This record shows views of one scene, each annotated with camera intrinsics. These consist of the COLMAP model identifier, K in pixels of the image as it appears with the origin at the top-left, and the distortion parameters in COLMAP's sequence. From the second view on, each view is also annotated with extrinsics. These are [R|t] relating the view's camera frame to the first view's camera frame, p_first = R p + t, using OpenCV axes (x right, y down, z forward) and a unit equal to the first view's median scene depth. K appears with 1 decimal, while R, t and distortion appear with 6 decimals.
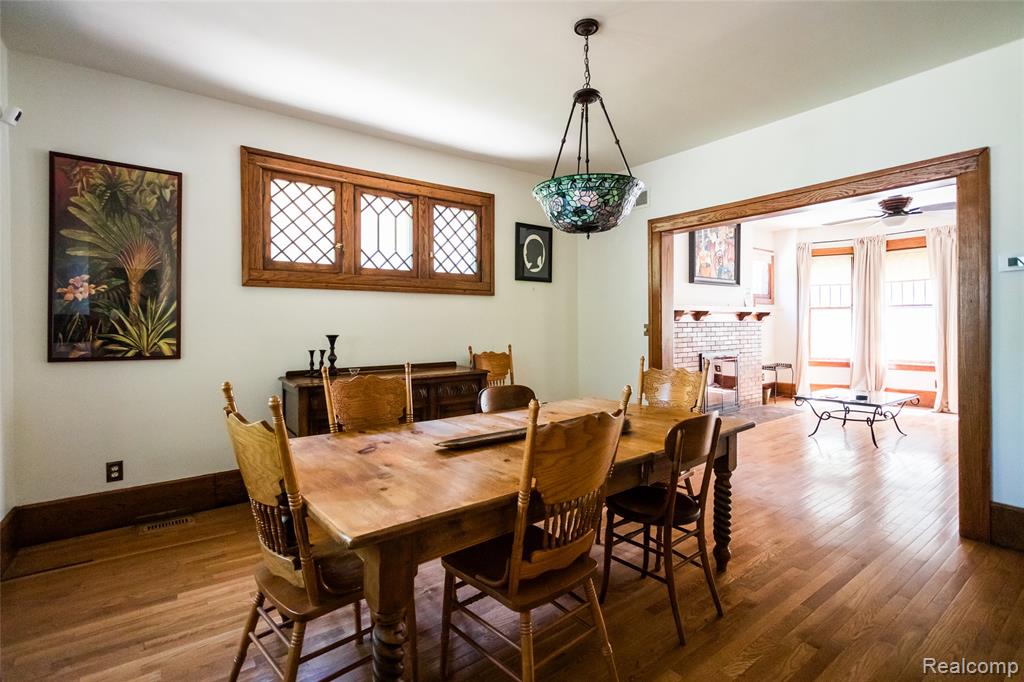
lens RADIAL K [[486.4, 0, 505.7], [0, 486.4, 326.5], [0, 0, 1]] dist [0.003542, 0.004429]
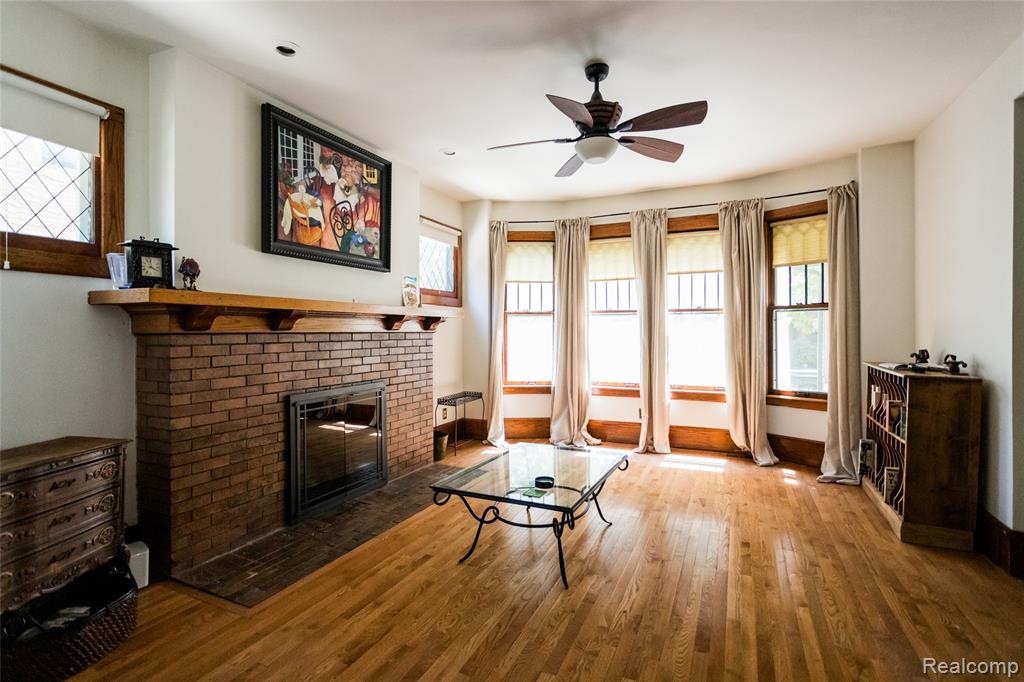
lens RADIAL K [[486.4, 0, 508.2], [0, 486.4, 333.2], [0, 0, 1]] dist [0.003542, 0.004429]
pose [[0.884938, 0.002965, 0.465700, 0.328003], [-0.001828, 0.999994, -0.002892, -0.006496], [-0.465706, 0.001707, 0.884938, 0.405961]]
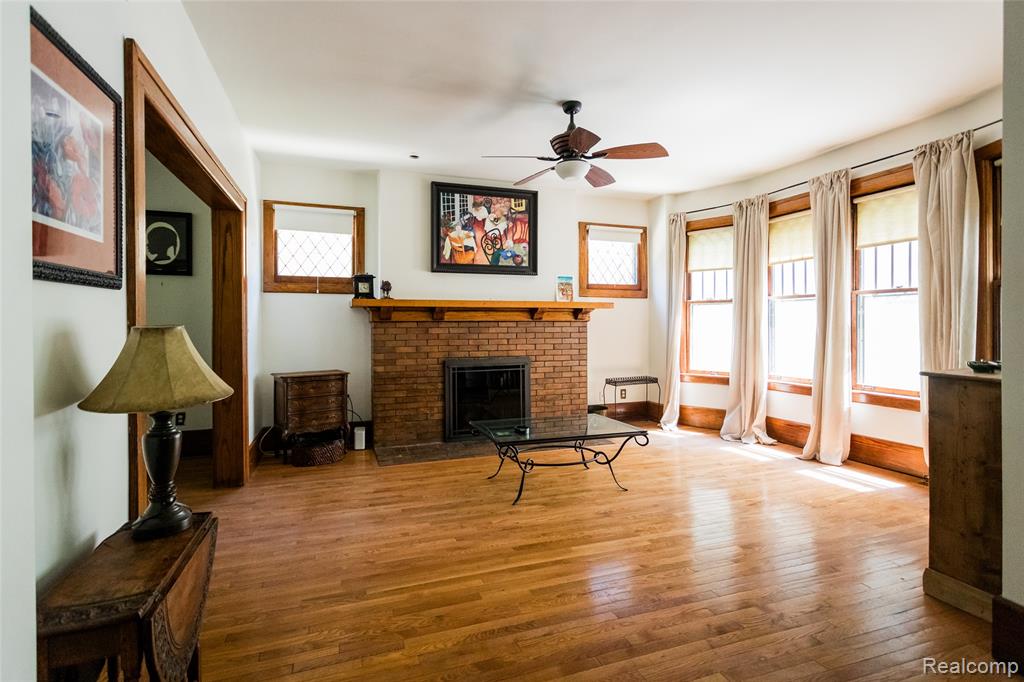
lens RADIAL K [[486.4, 0, 496.3], [0, 486.4, 329.9], [0, 0, 1]] dist [0.003542, 0.004429]
pose [[0.953533, 0.006189, -0.301224, 0.641550], [-0.003645, 0.999953, 0.009007, -0.001940], [0.301265, -0.007490, 0.953511, 0.240795]]
